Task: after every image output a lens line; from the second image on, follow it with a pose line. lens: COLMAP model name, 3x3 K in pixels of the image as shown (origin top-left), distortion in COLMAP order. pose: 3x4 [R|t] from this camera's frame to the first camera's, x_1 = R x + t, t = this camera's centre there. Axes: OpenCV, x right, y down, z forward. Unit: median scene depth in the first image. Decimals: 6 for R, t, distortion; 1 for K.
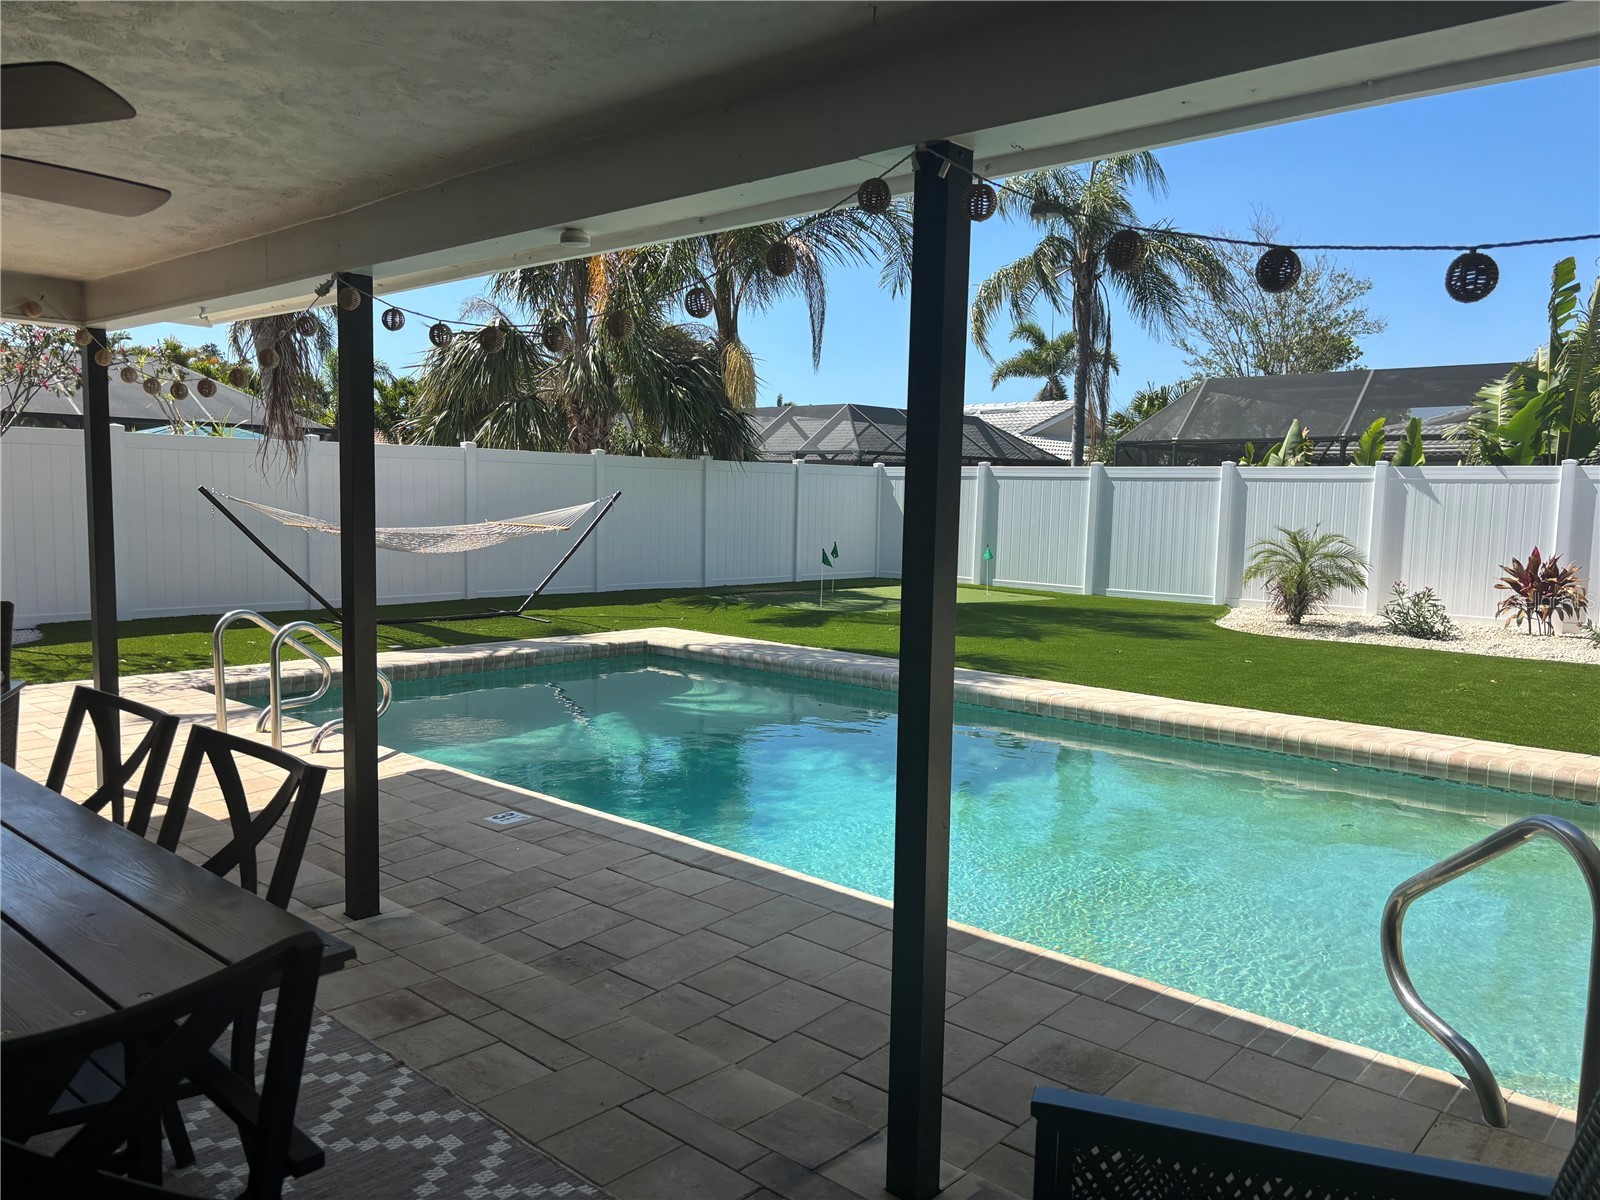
lens RADIAL K [[1197.0, 0, 800.0], [0, 1197.0, 600.0], [0, 0, 1]] dist [-0.000388, -0.004228]
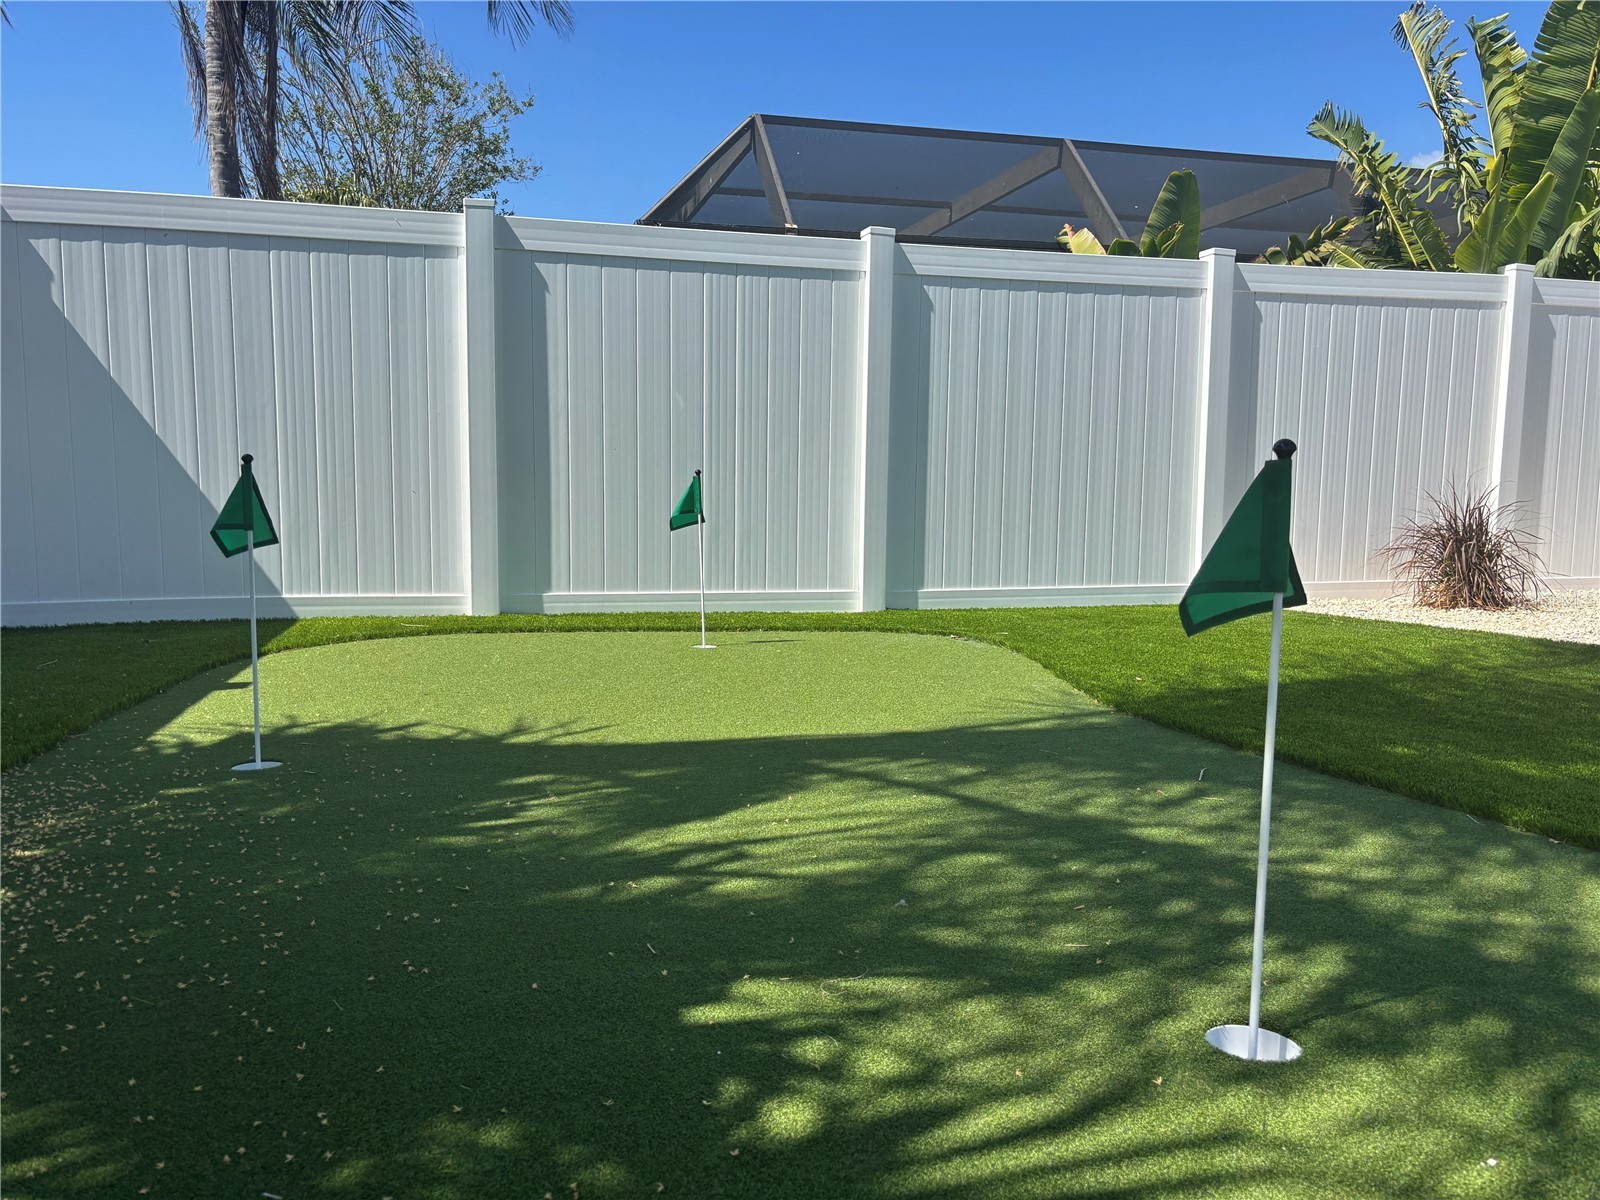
lens RADIAL K [[1197.0, 0, 800.0], [0, 1197.0, 600.0], [0, 0, 1]] dist [-0.000388, -0.004228]
pose [[0.575597, -0.206702, 0.791178, -0.055751], [0.046871, 0.974274, 0.220438, -0.087763], [-0.816389, -0.089800, 0.570478, 0.808961]]
